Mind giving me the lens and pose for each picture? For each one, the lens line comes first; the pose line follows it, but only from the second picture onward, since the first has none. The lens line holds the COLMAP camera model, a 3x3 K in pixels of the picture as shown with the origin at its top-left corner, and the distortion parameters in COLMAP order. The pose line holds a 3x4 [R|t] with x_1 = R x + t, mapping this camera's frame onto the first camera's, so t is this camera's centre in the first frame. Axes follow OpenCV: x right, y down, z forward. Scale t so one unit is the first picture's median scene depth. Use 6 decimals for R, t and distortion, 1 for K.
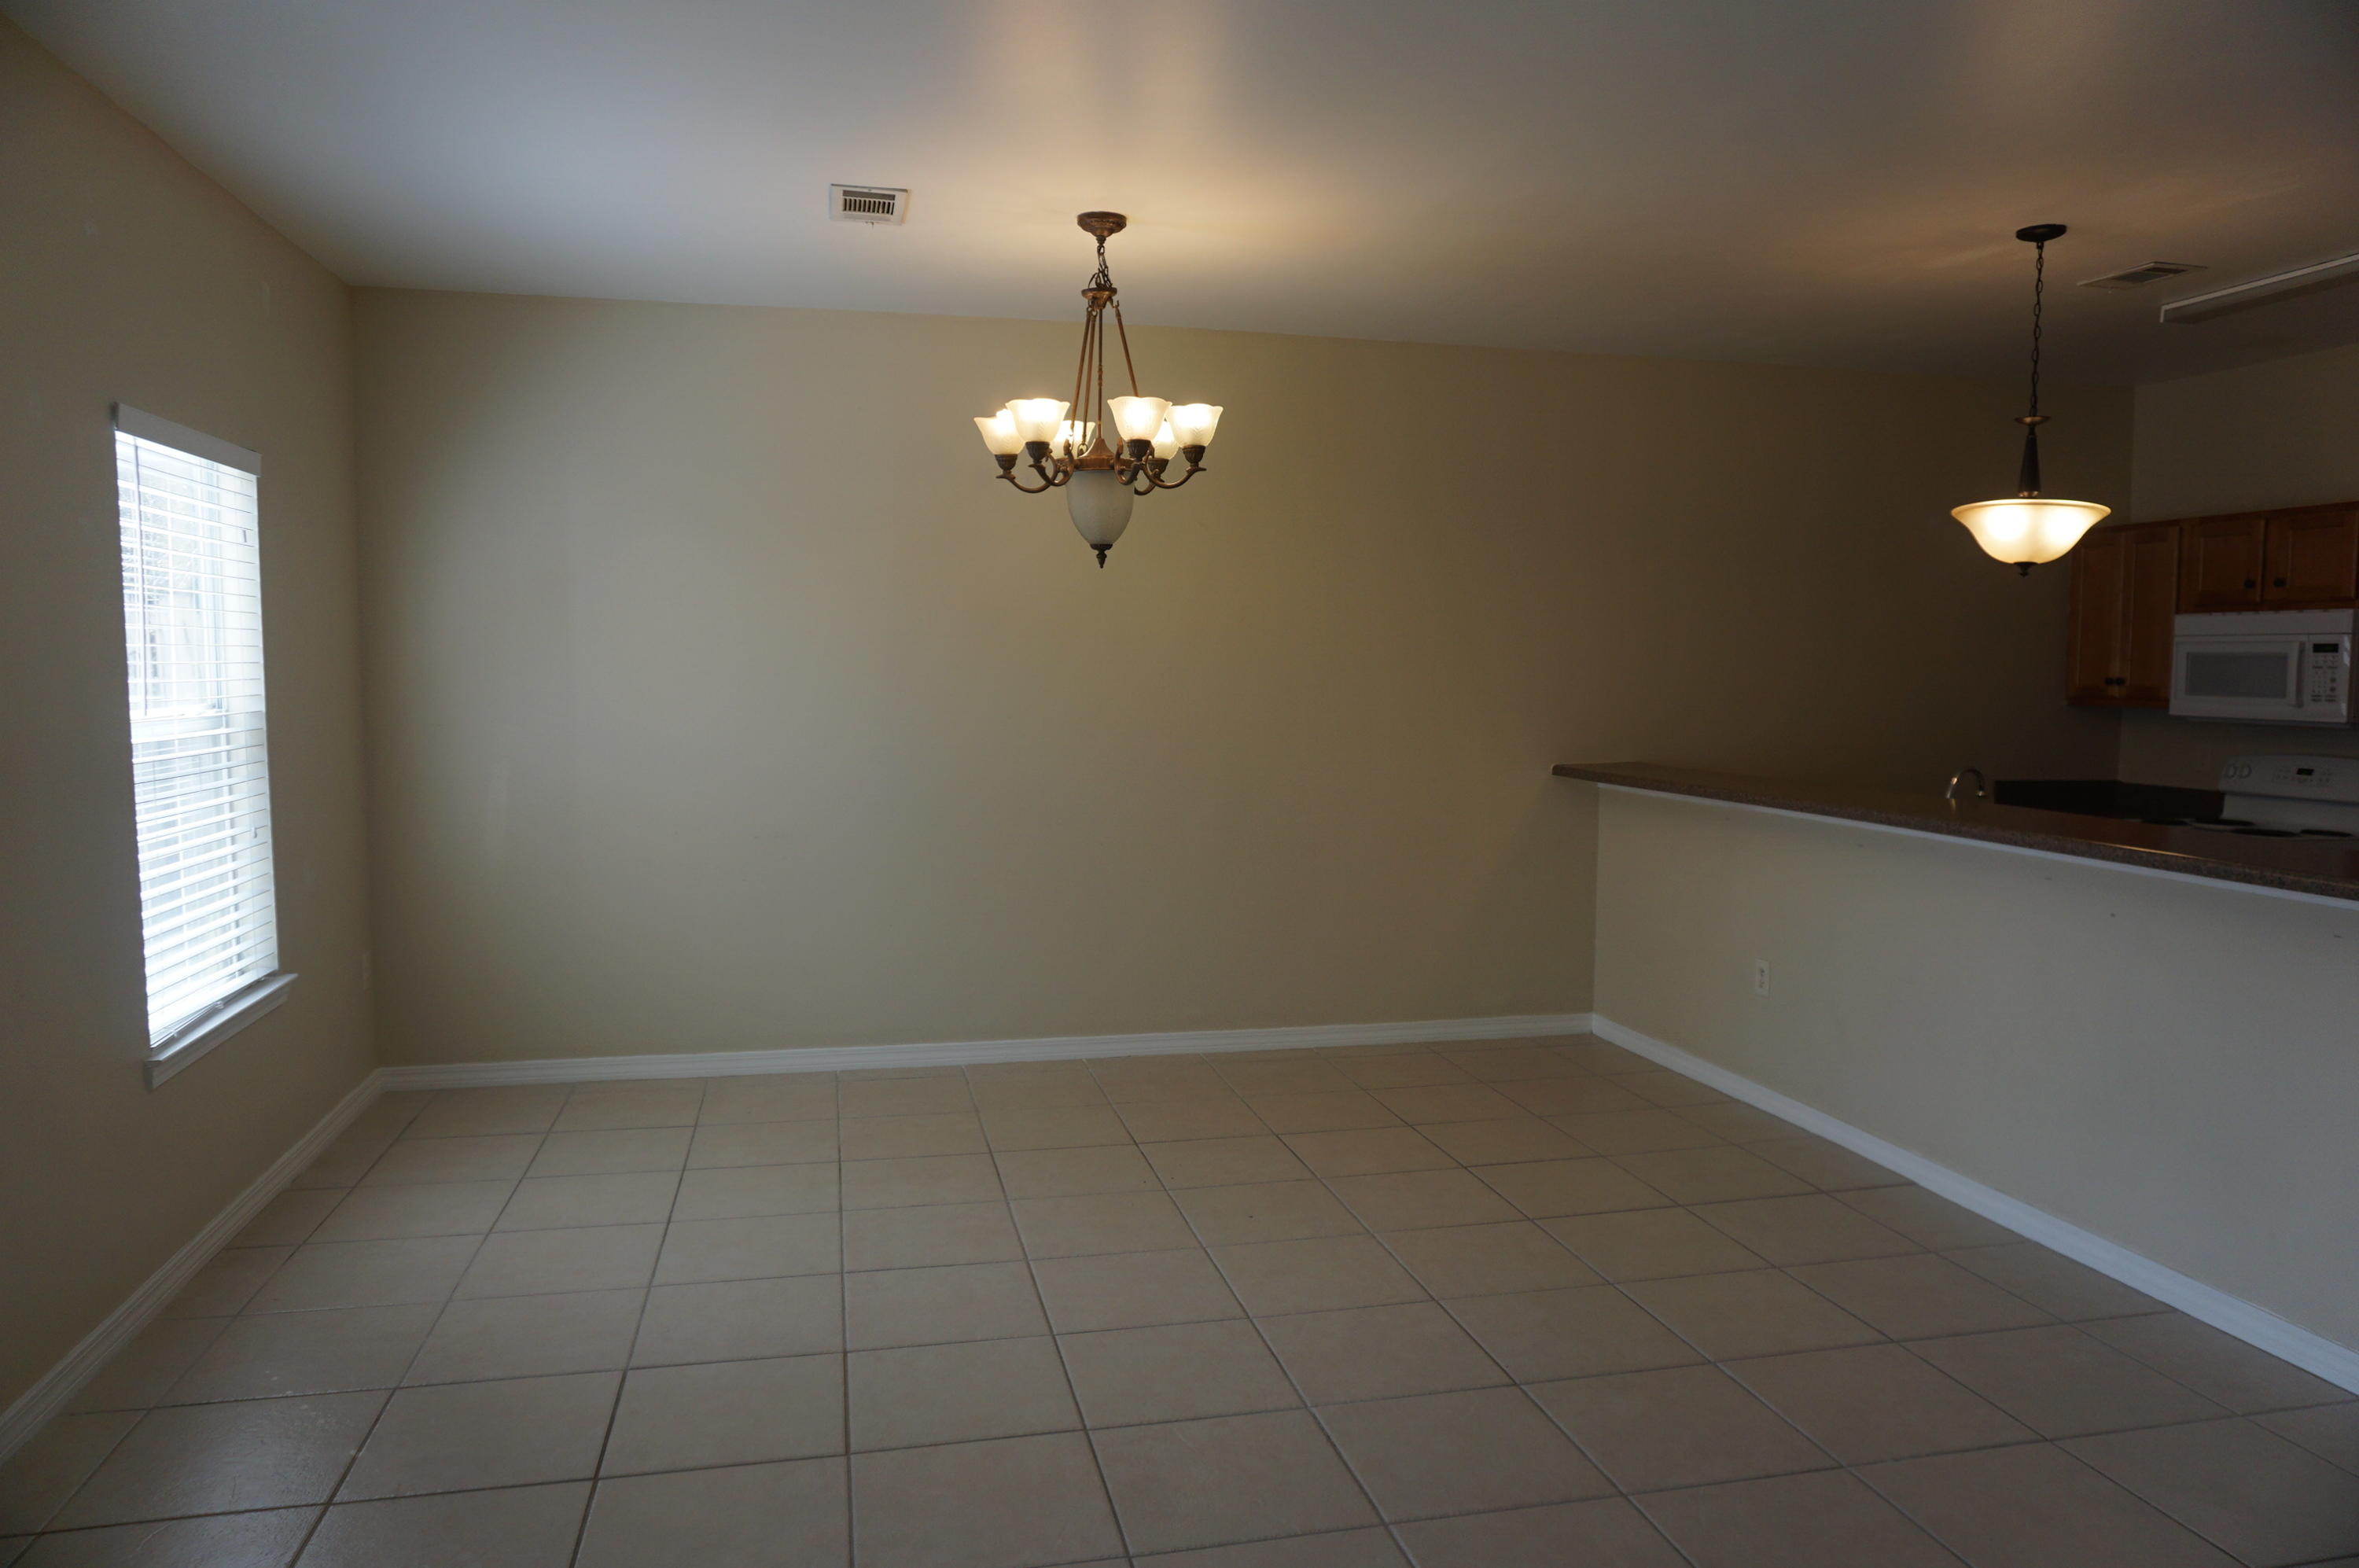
lens RADIAL K [[1585.3, 0, 1190.3], [0, 1585.3, 781.3], [0, 0, 1]] dist [-0.047532, 0.036142]
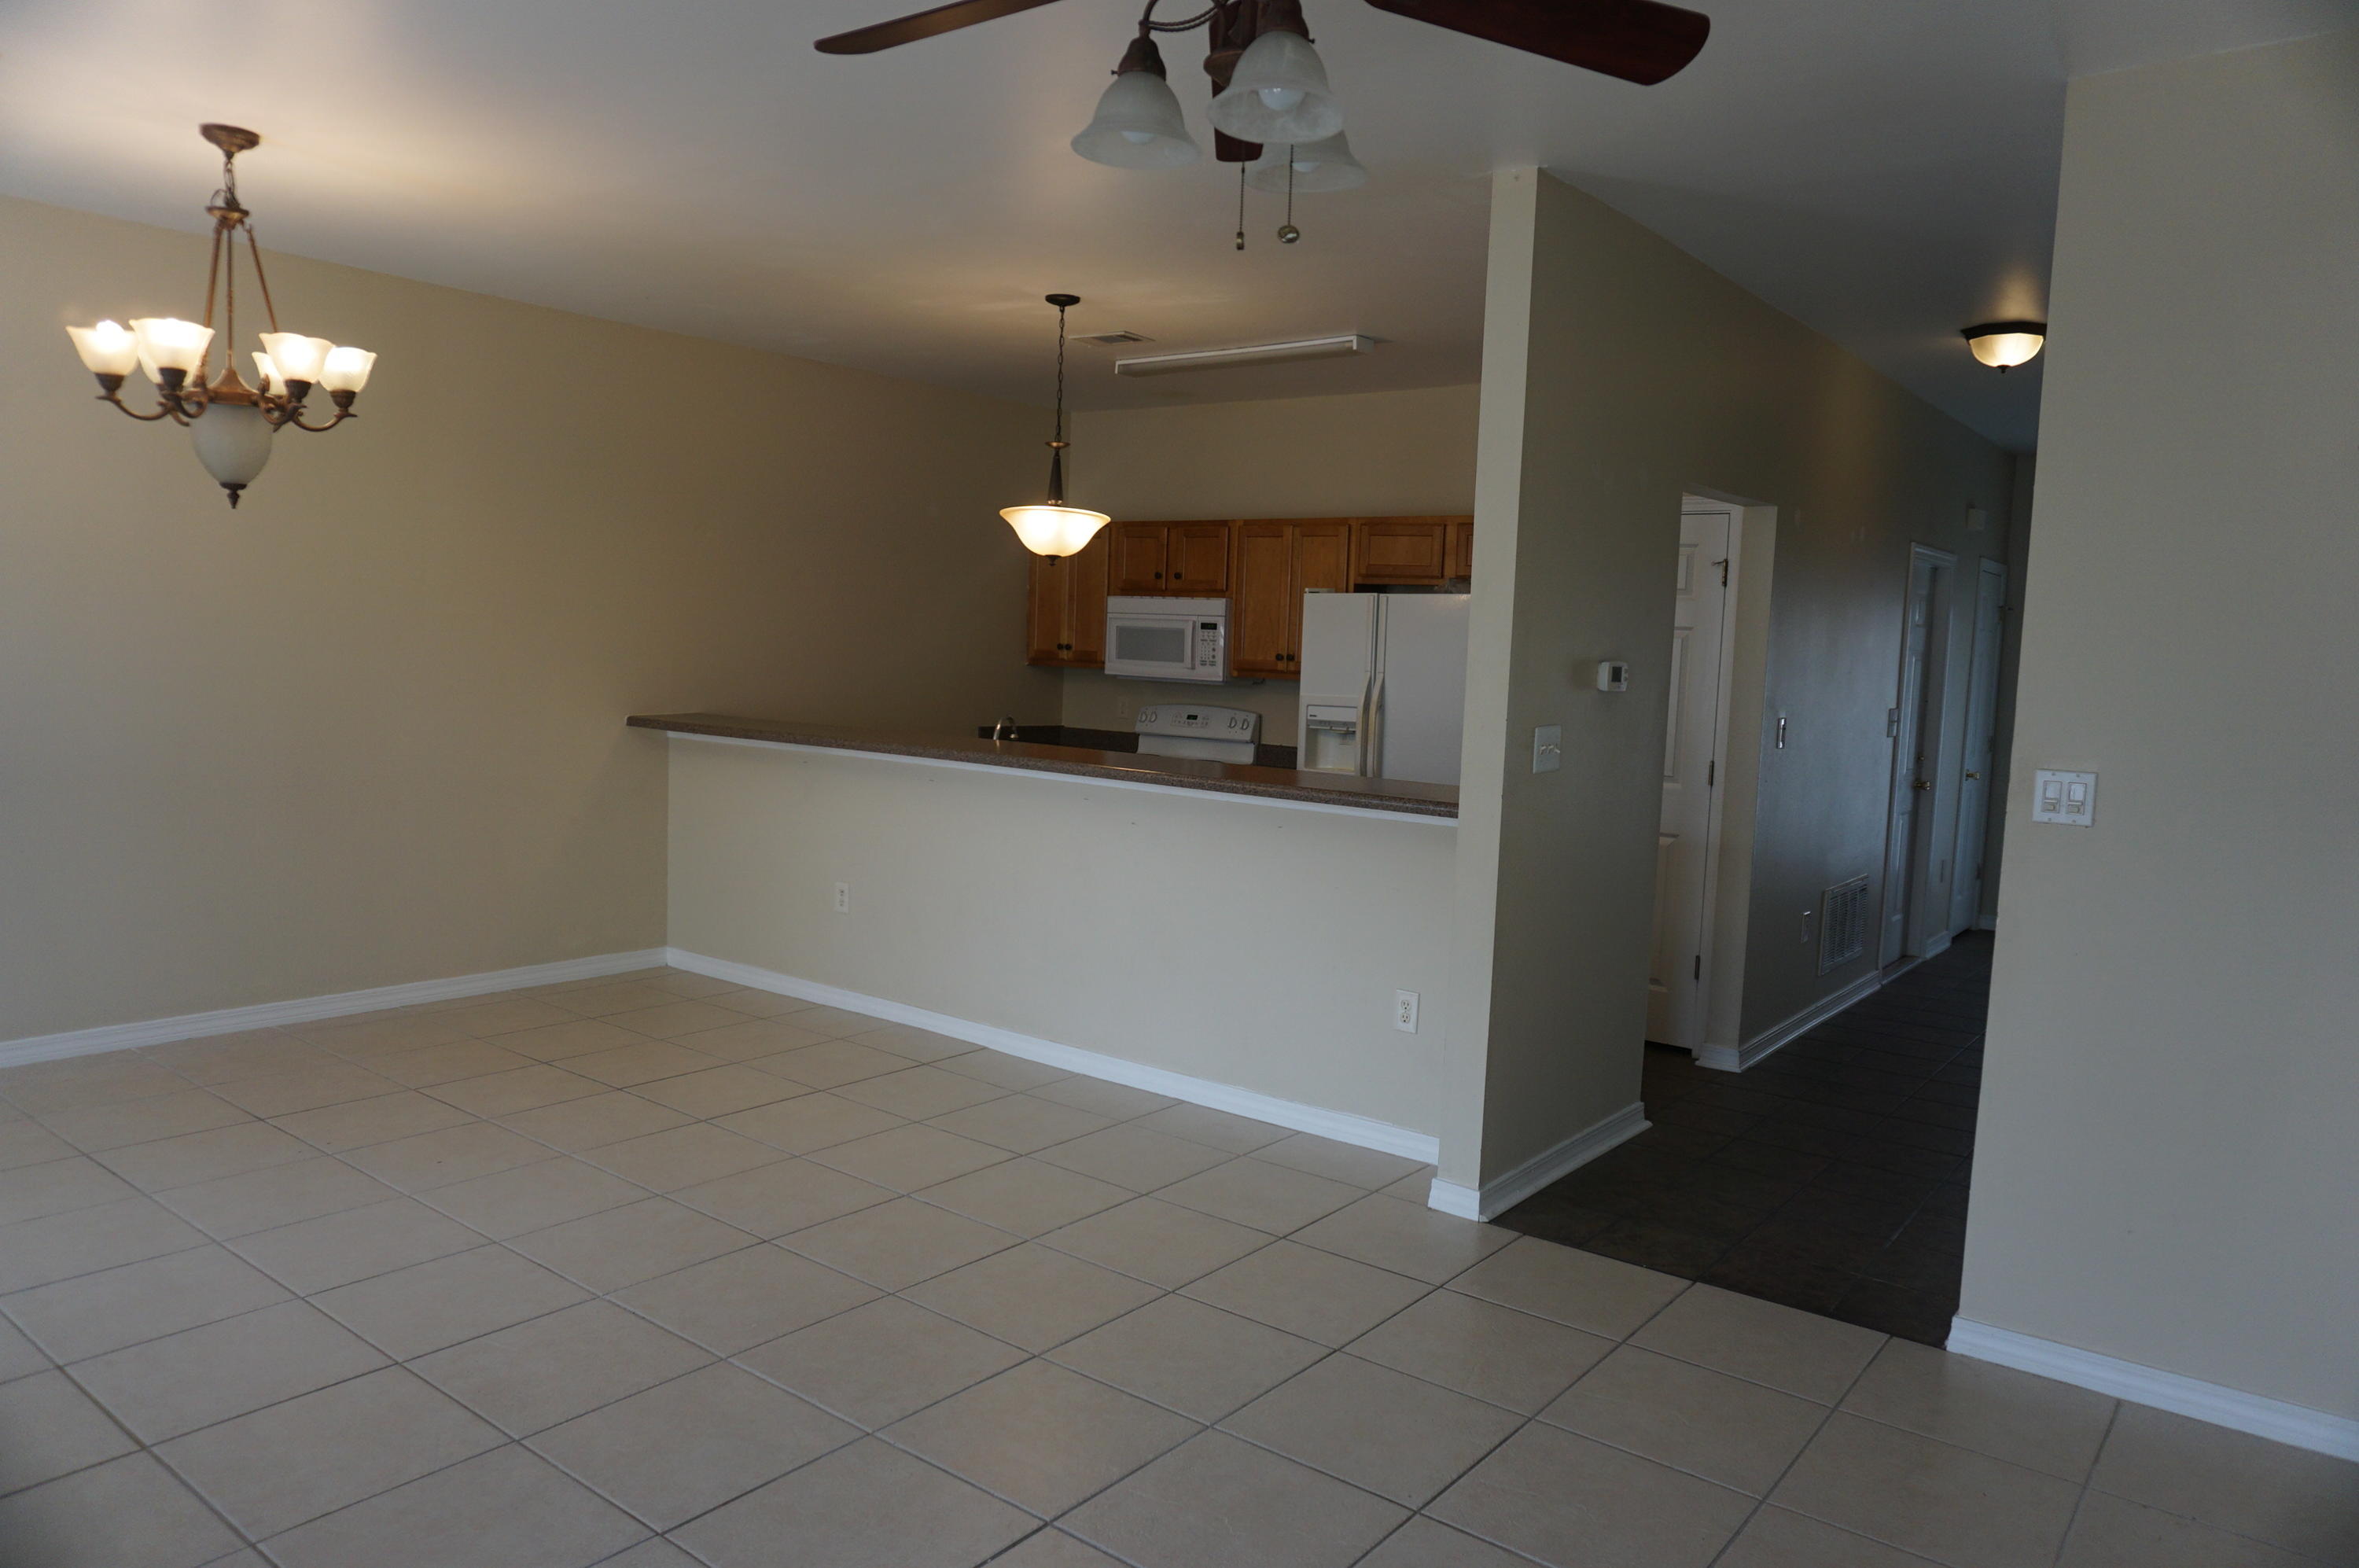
lens RADIAL K [[1585.3, 0, 1190.3], [0, 1585.3, 781.3], [0, 0, 1]] dist [-0.047532, 0.036142]
pose [[0.773431, -0.032325, 0.633056, -0.197516], [0.012957, 0.999296, 0.035196, 0.001207], [-0.633748, -0.019019, 0.773305, -0.074292]]
